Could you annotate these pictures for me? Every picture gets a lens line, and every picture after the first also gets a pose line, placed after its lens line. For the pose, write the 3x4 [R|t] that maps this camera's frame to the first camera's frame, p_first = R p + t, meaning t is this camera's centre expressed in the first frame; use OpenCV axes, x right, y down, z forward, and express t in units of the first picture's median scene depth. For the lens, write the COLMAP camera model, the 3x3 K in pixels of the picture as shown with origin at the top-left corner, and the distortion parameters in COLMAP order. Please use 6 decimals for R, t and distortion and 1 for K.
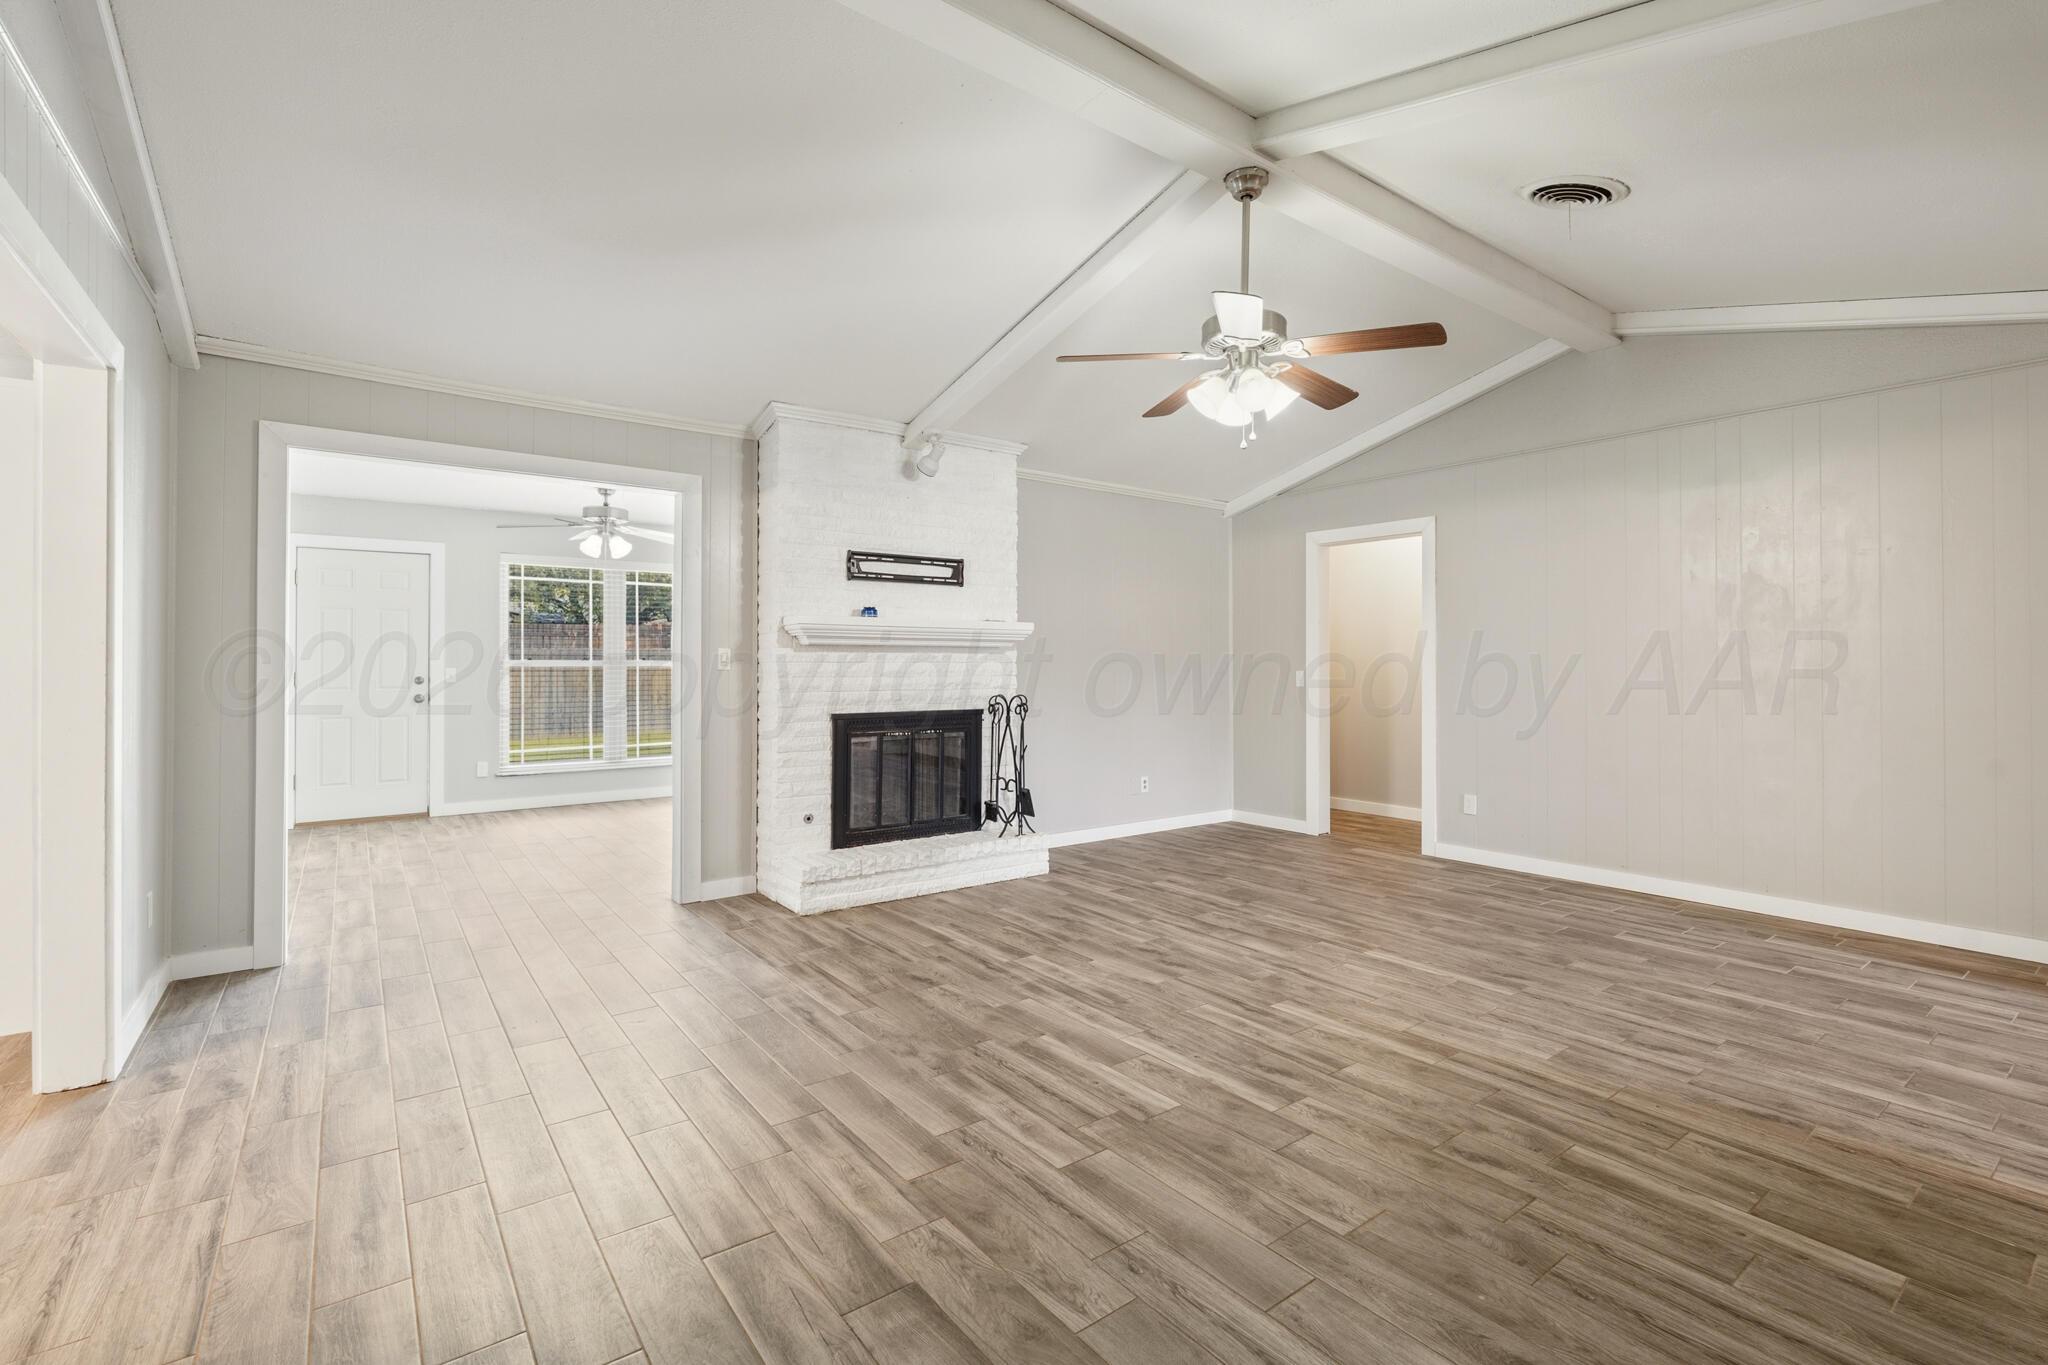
lens RADIAL K [[899.2, 0, 1034.9], [0, 899.2, 673.0], [0, 0, 1]] dist [-0.003520, 0.000431]
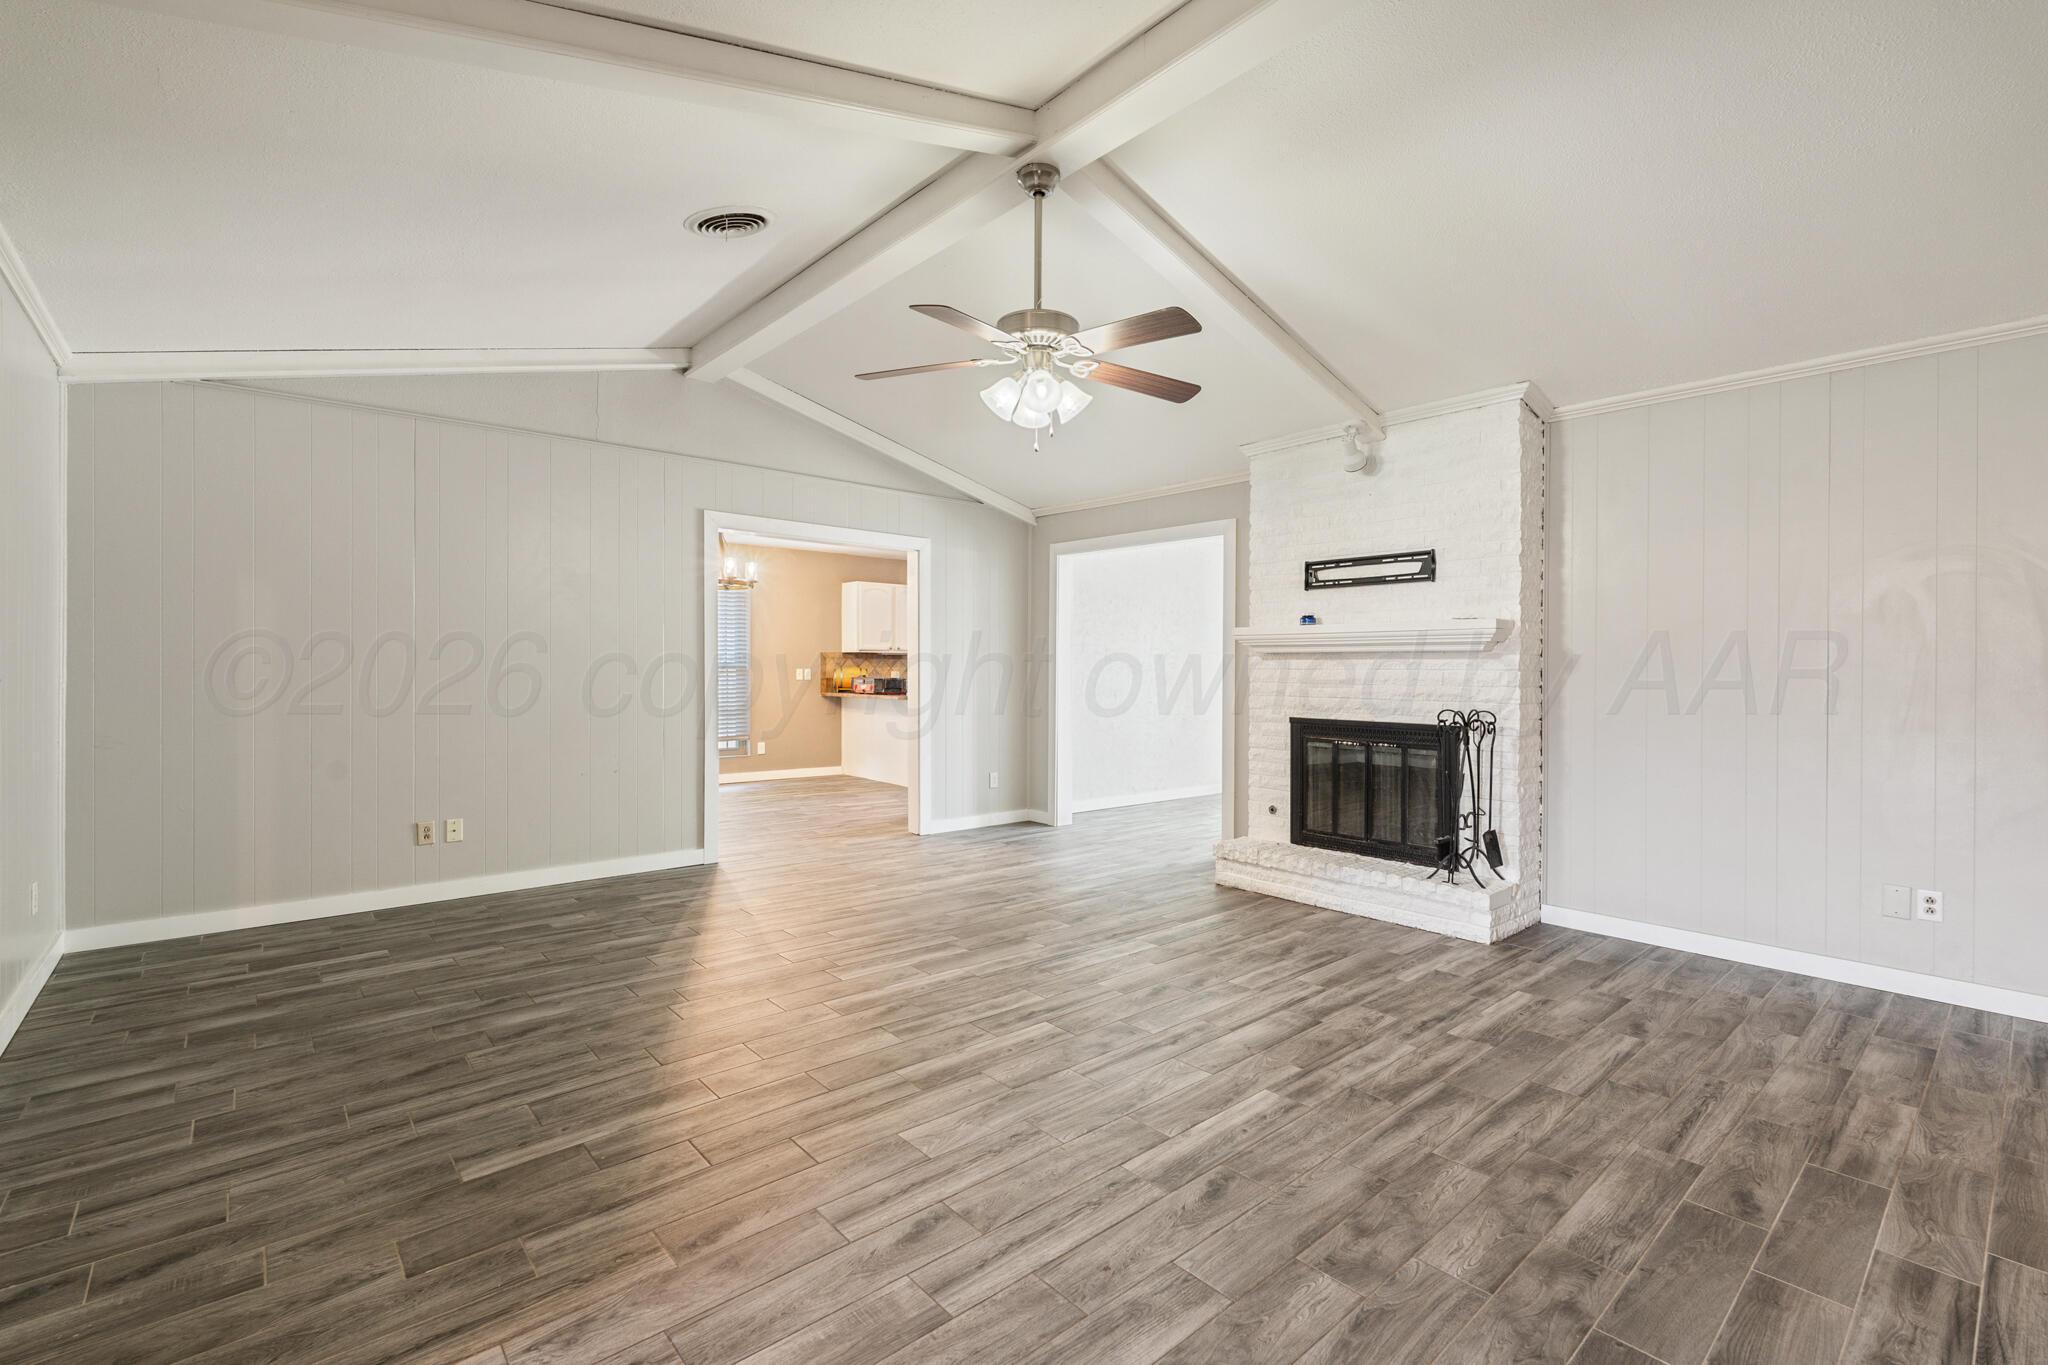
lens RADIAL K [[899.2, 0, 1042.1], [0, 899.2, 678.8], [0, 0, 1]] dist [-0.003520, 0.000431]
pose [[0.088300, 0.008121, -0.996061, 0.929243], [-0.016909, 0.999835, 0.006652, -0.002537], [0.995950, 0.016255, 0.088423, 0.690779]]
